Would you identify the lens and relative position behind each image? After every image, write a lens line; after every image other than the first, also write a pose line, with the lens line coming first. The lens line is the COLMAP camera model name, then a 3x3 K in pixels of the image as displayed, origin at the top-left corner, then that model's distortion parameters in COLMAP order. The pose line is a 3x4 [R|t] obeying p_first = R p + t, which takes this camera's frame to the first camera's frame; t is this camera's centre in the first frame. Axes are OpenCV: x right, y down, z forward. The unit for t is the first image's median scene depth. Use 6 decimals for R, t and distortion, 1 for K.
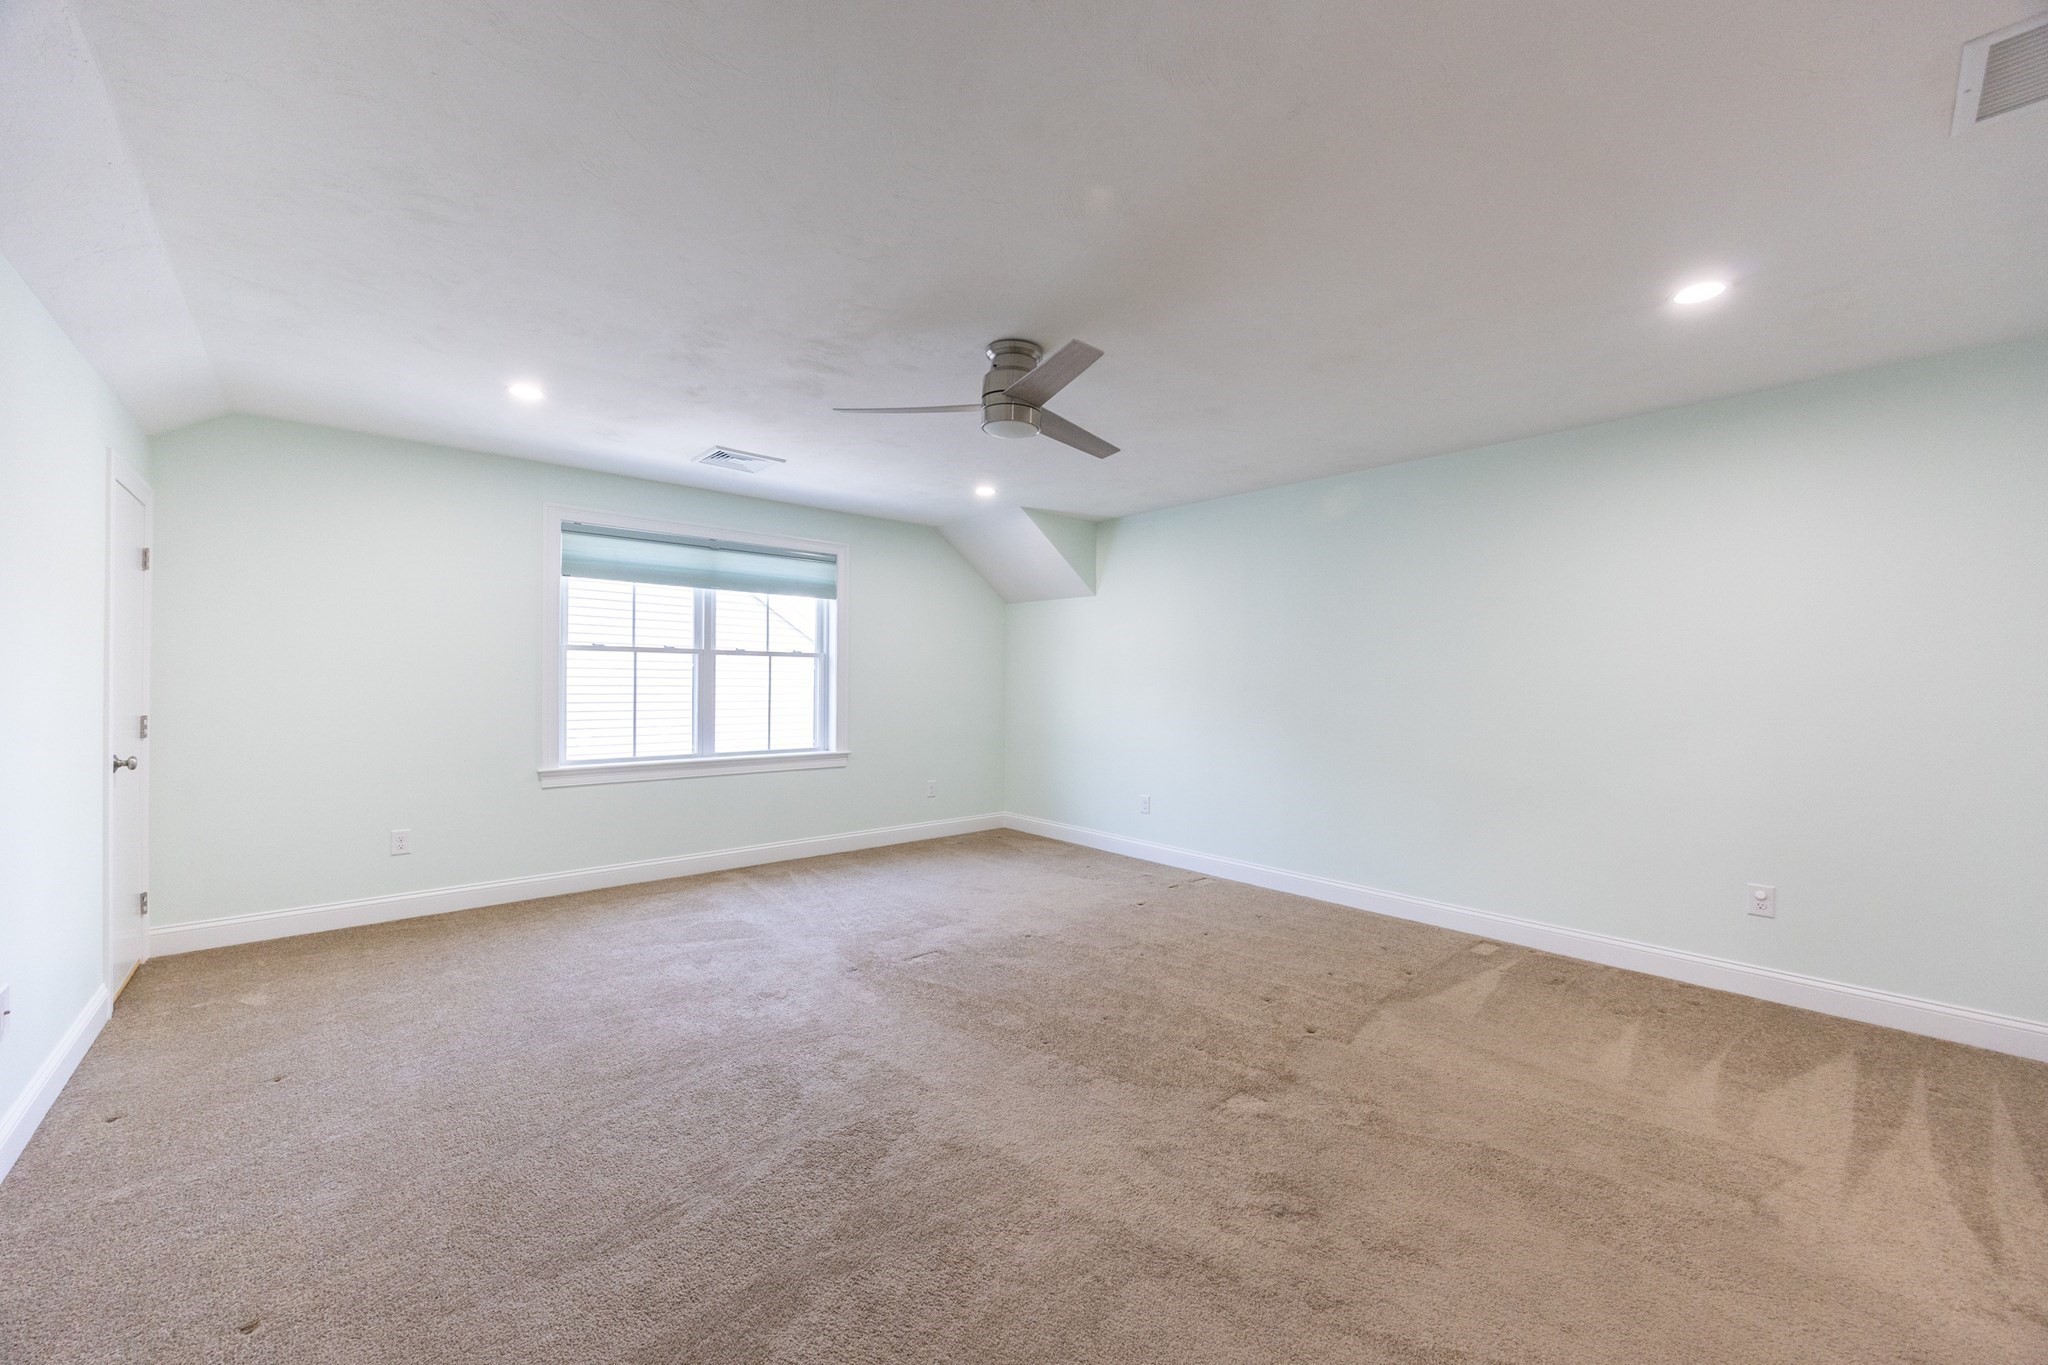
lens RADIAL K [[784.8, 0, 1032.5], [0, 784.8, 675.1], [0, 0, 1]] dist [-0.001023, 0.000151]
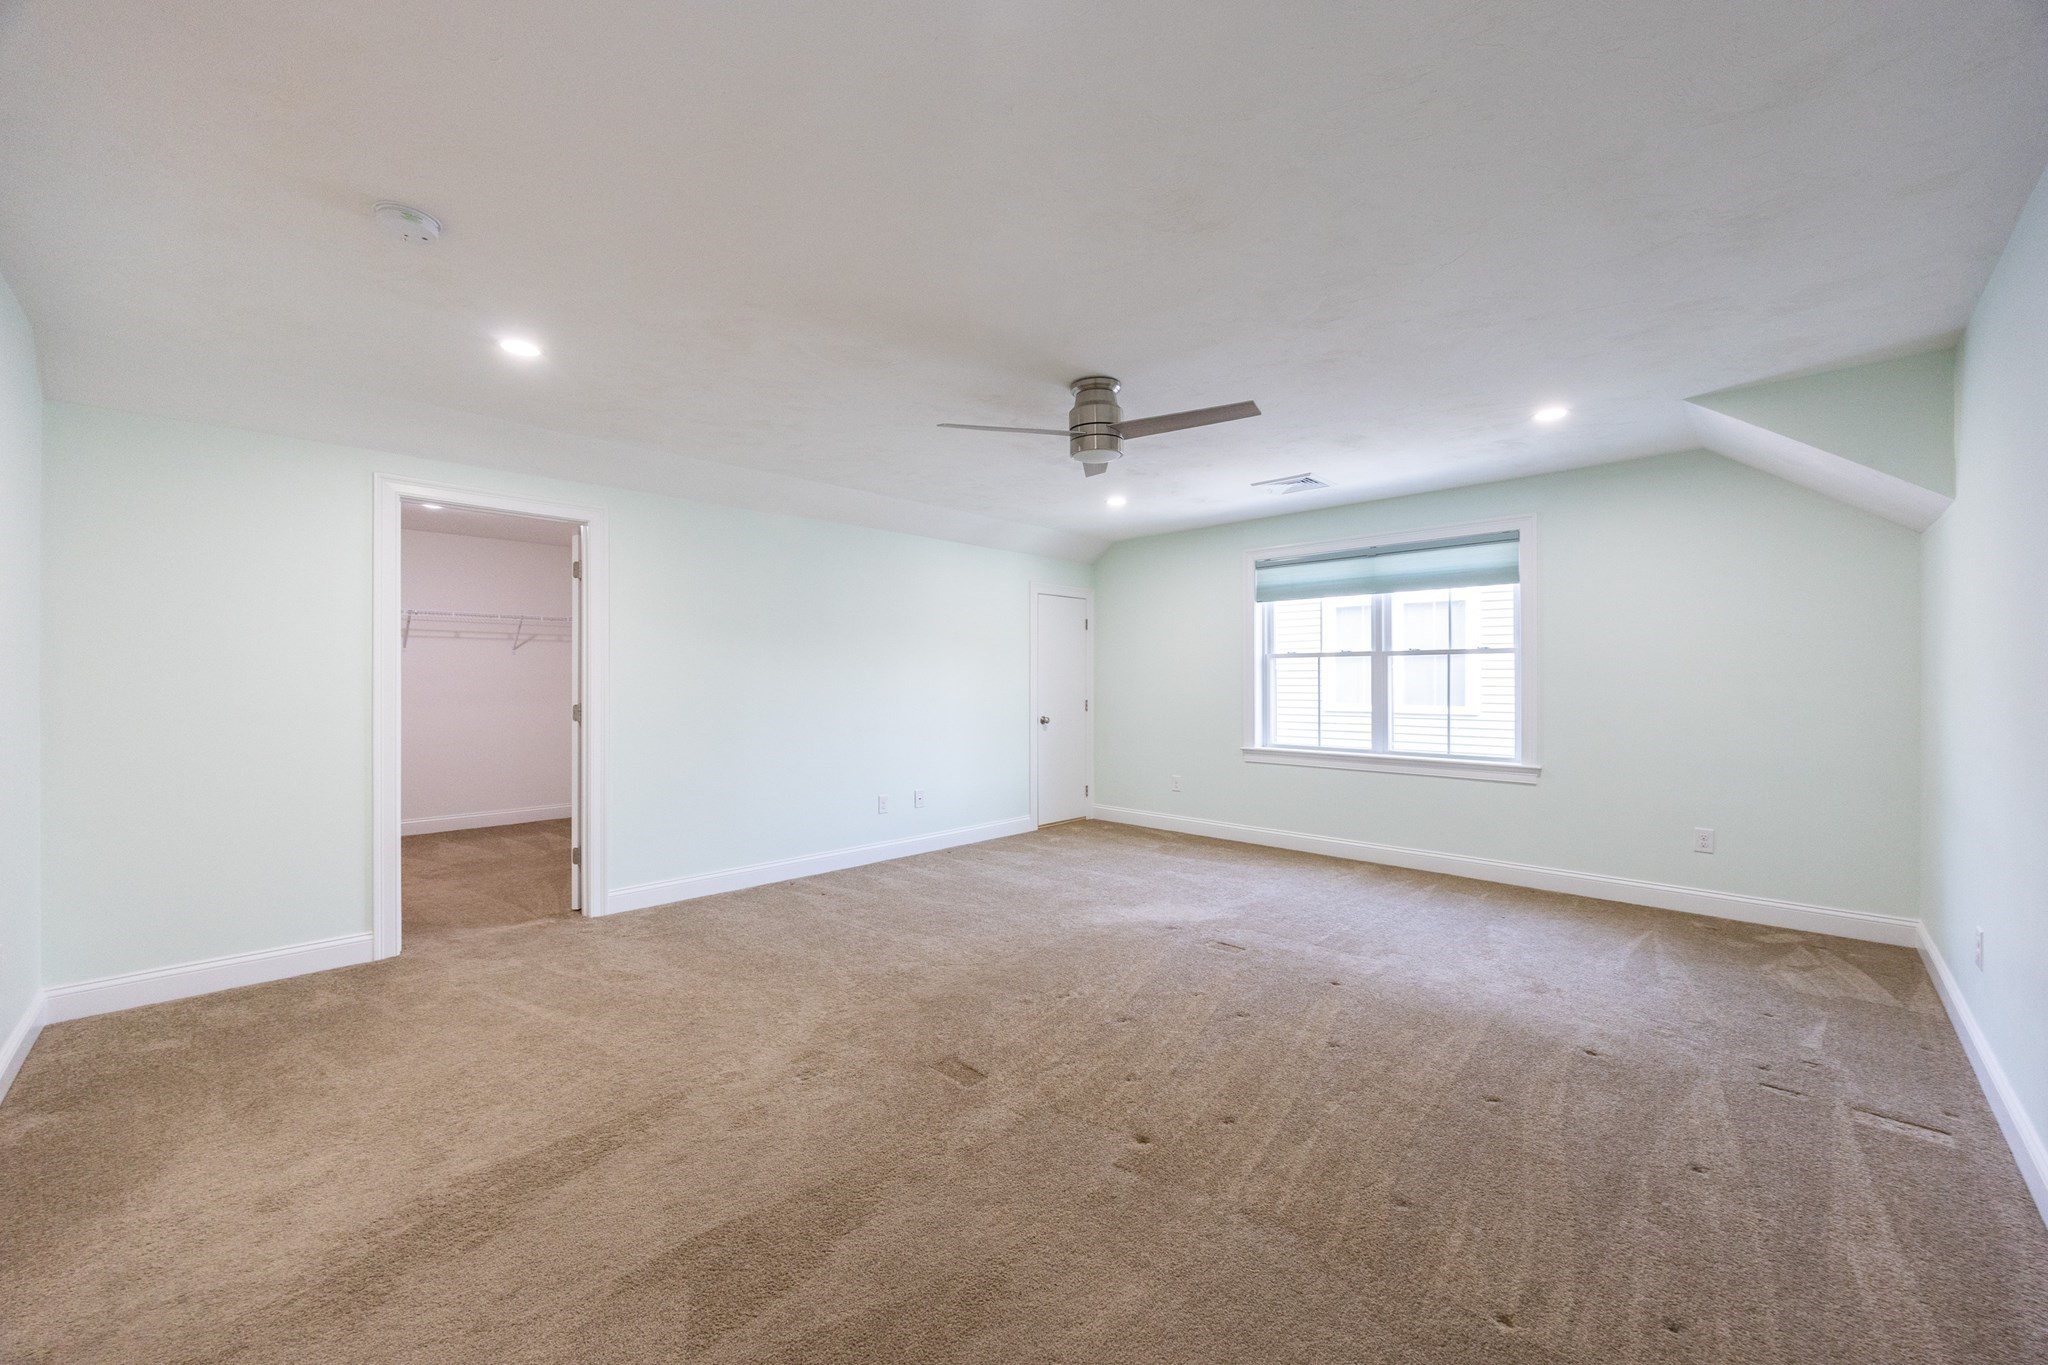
lens RADIAL K [[791.1, 0, 1024.0], [0, 791.1, 682.5], [0, 0, 1]] dist [-0.002461, -0.000122]
pose [[0.057316, -0.004418, -0.998346, 0.615488], [0.012723, 0.999912, -0.003694, 0.006605], [0.998275, -0.012490, 0.057367, 0.464994]]
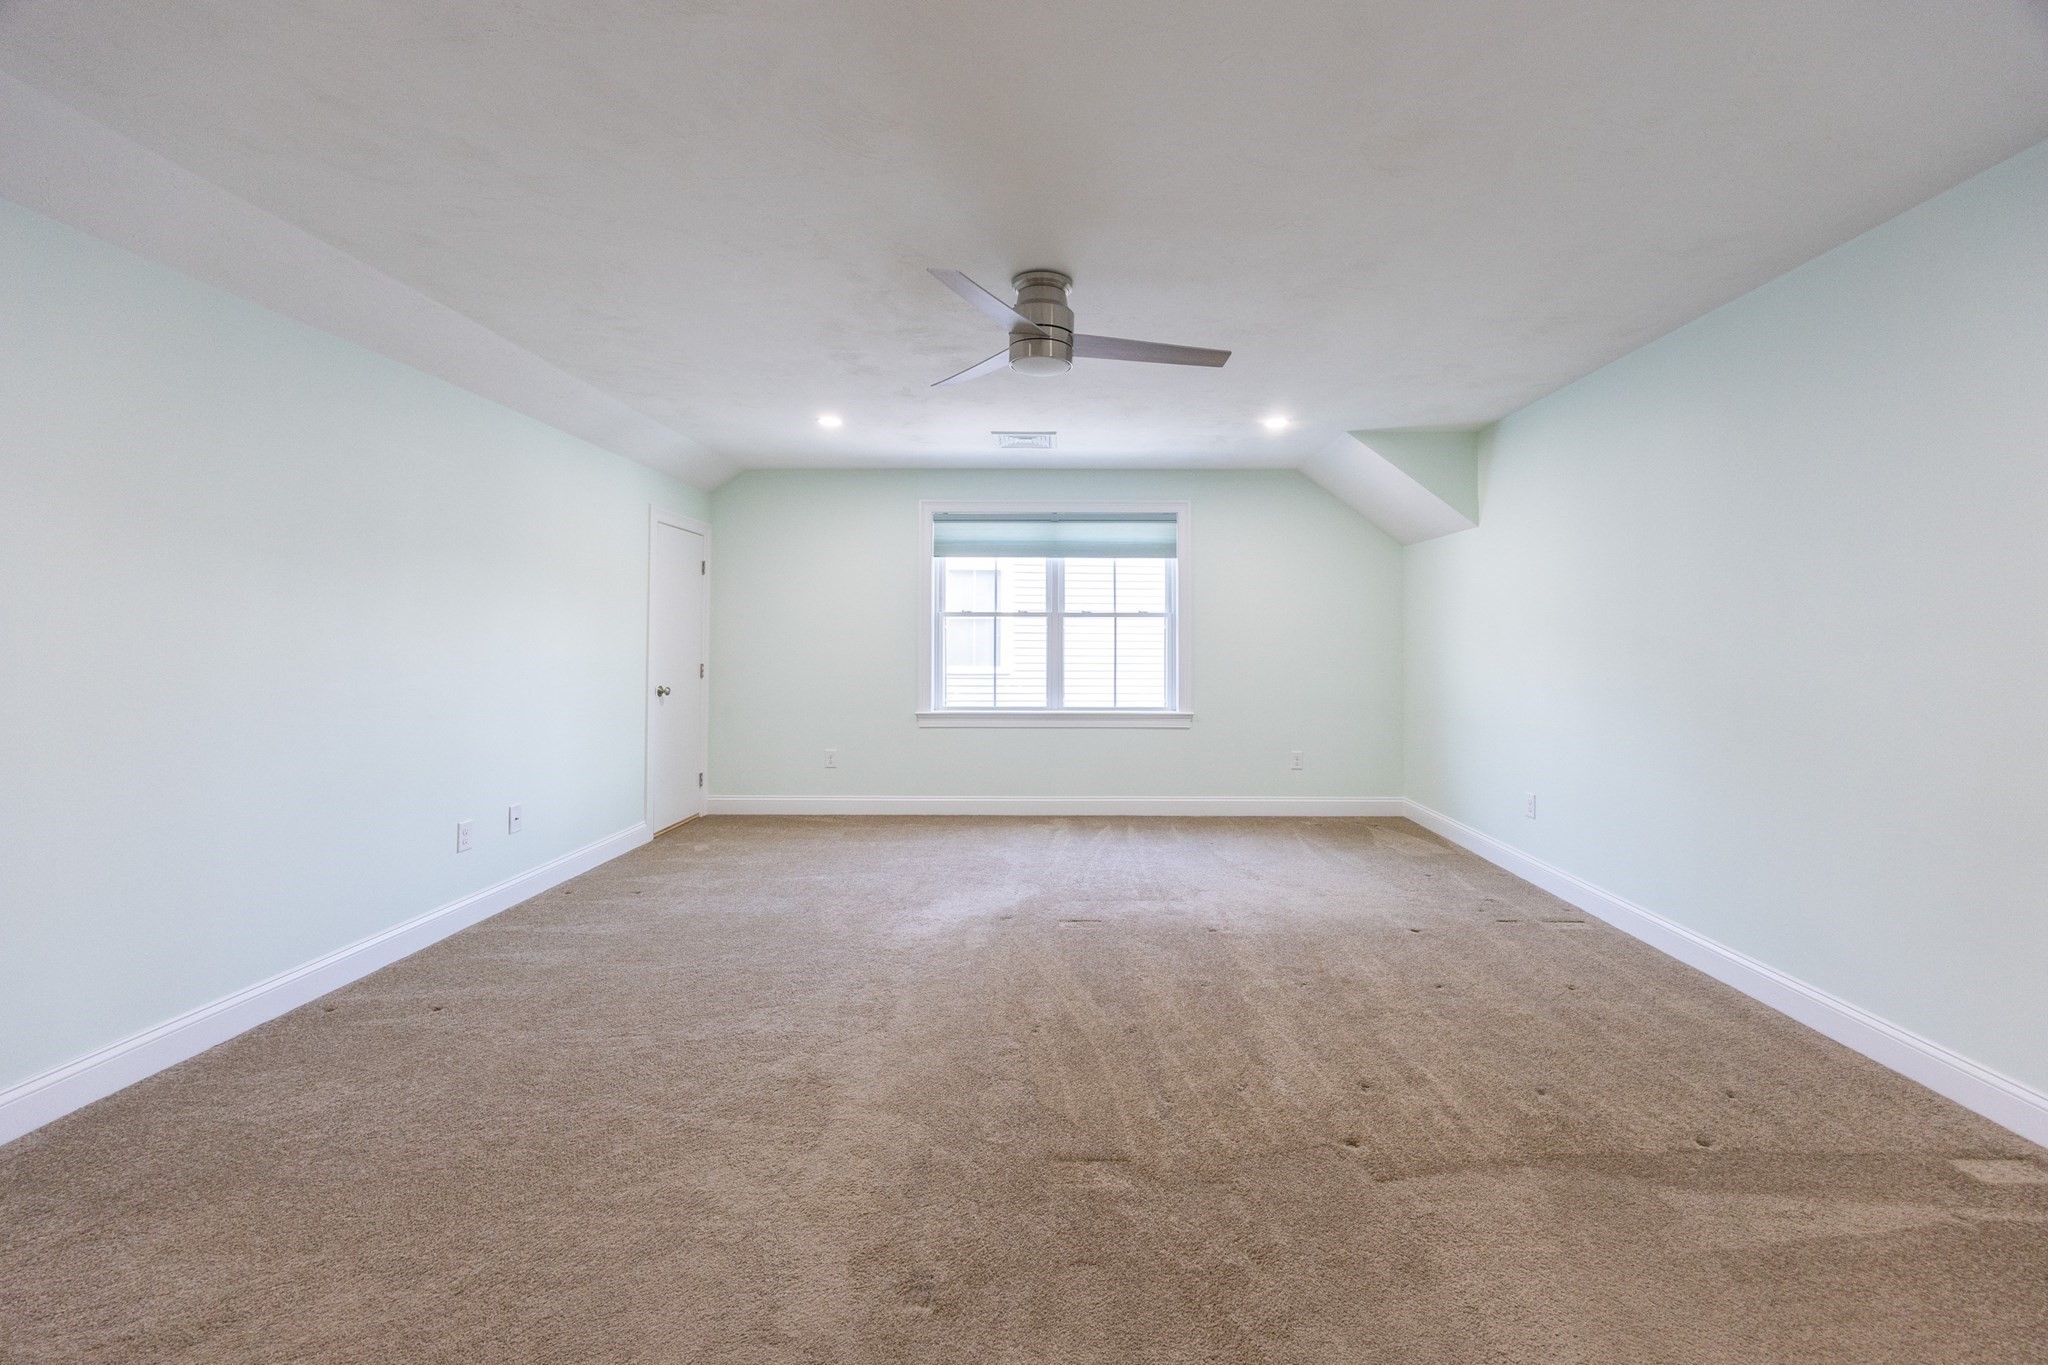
lens RADIAL K [[804.3, 0, 1075.5], [0, 804.3, 628.0], [0, 0, 1]] dist [-0.000012, 0.000007]
pose [[0.743945, -0.020028, -0.667941, 0.362338], [0.010077, 0.999773, -0.018753, 0.010455], [0.668165, 0.007220, 0.743978, 0.177476]]
